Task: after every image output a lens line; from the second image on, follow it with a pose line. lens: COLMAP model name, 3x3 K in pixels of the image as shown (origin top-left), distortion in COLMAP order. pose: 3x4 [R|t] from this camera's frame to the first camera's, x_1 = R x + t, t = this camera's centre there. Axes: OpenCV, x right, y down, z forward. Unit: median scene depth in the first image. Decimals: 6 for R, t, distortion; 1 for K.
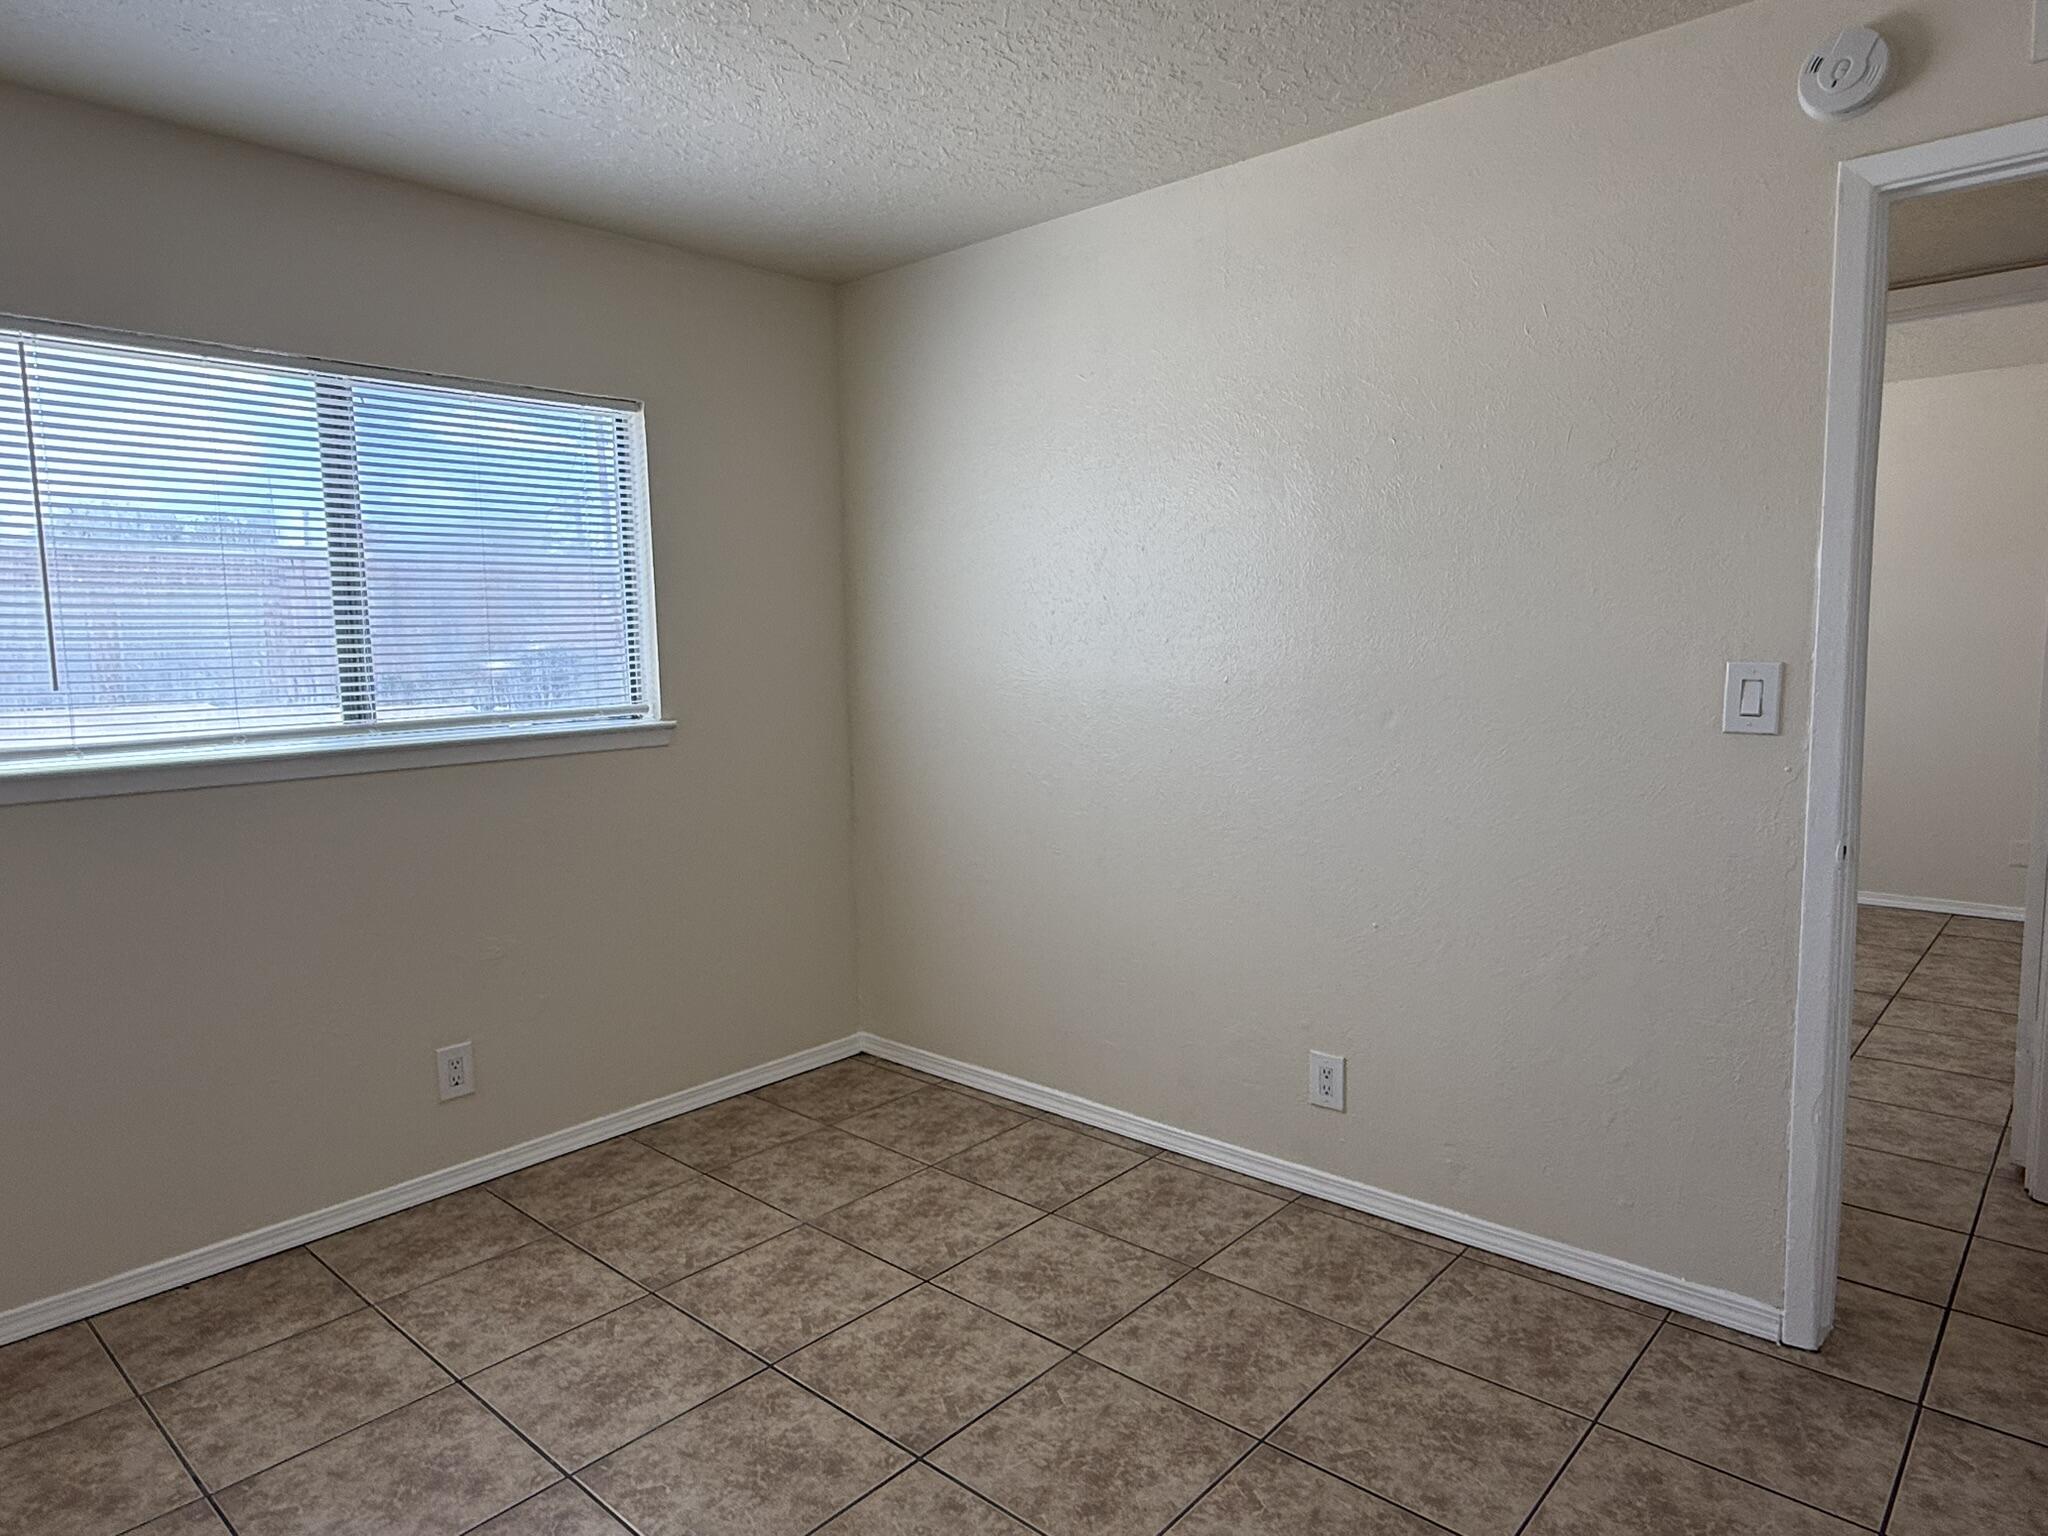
lens RADIAL K [[1260.5, 0, 1008.7], [0, 1260.5, 780.1], [0, 0, 1]] dist [-0.002060, 0.003773]
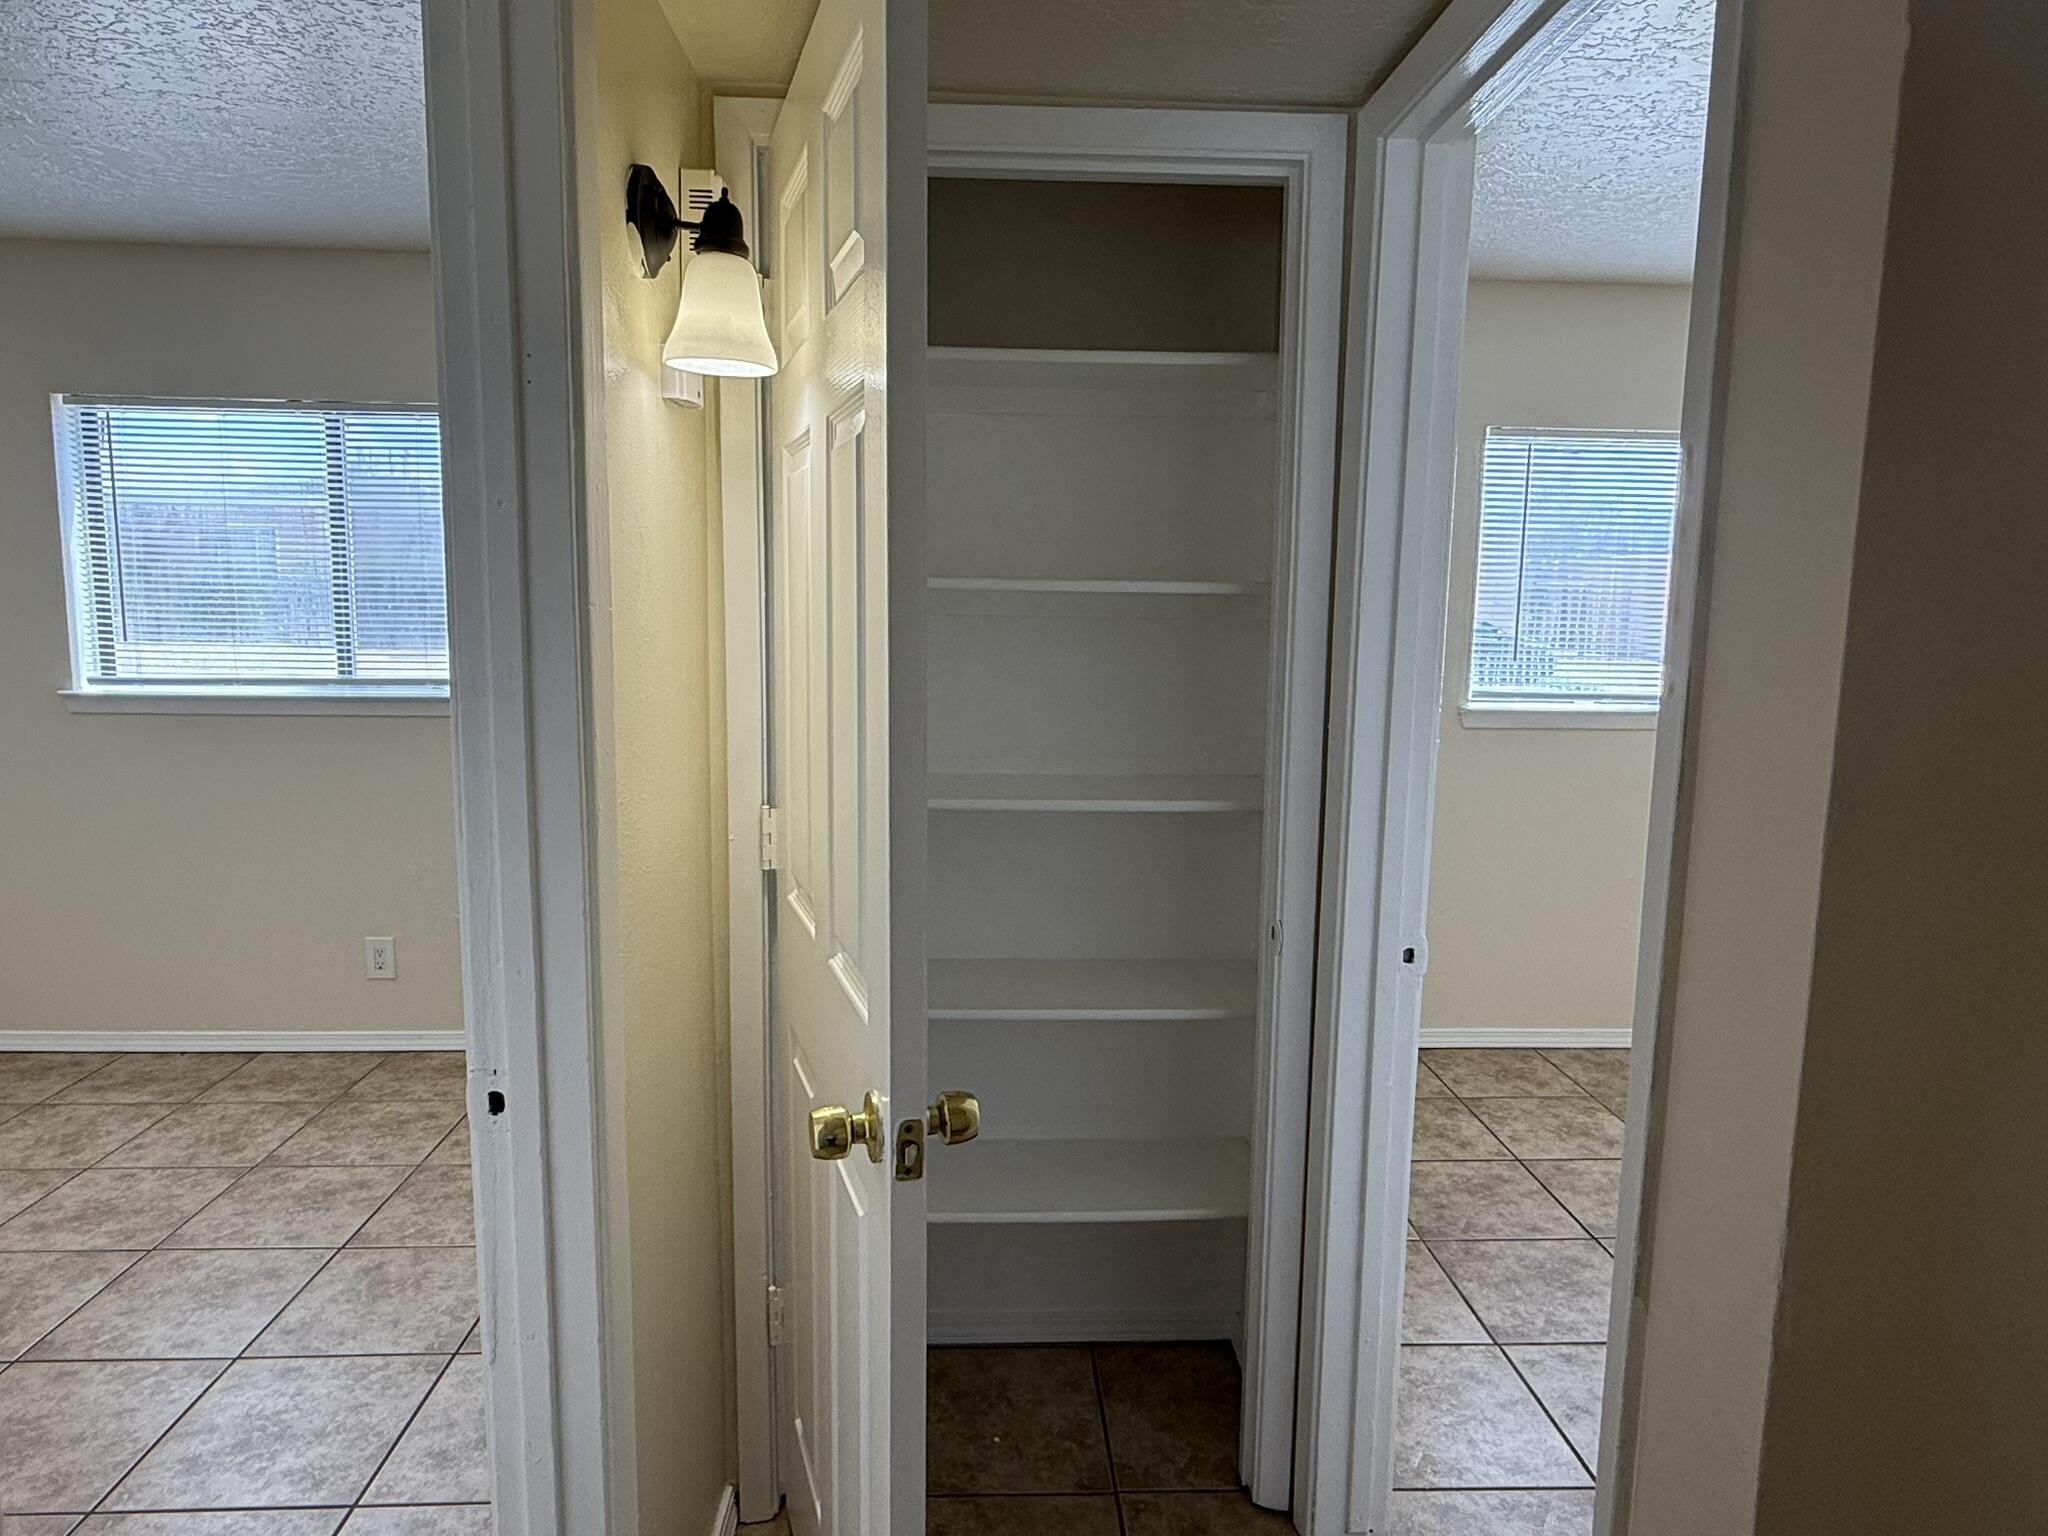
lens RADIAL K [[1260.5, 0, 1023.4], [0, 1260.5, 761.3], [0, 0, 1]] dist [-0.002060, 0.003773]
pose [[0.704723, 0.122452, -0.698835, 0.961915], [-0.110956, 0.991895, 0.061912, -0.125283], [0.700752, 0.033909, 0.712598, 0.599395]]
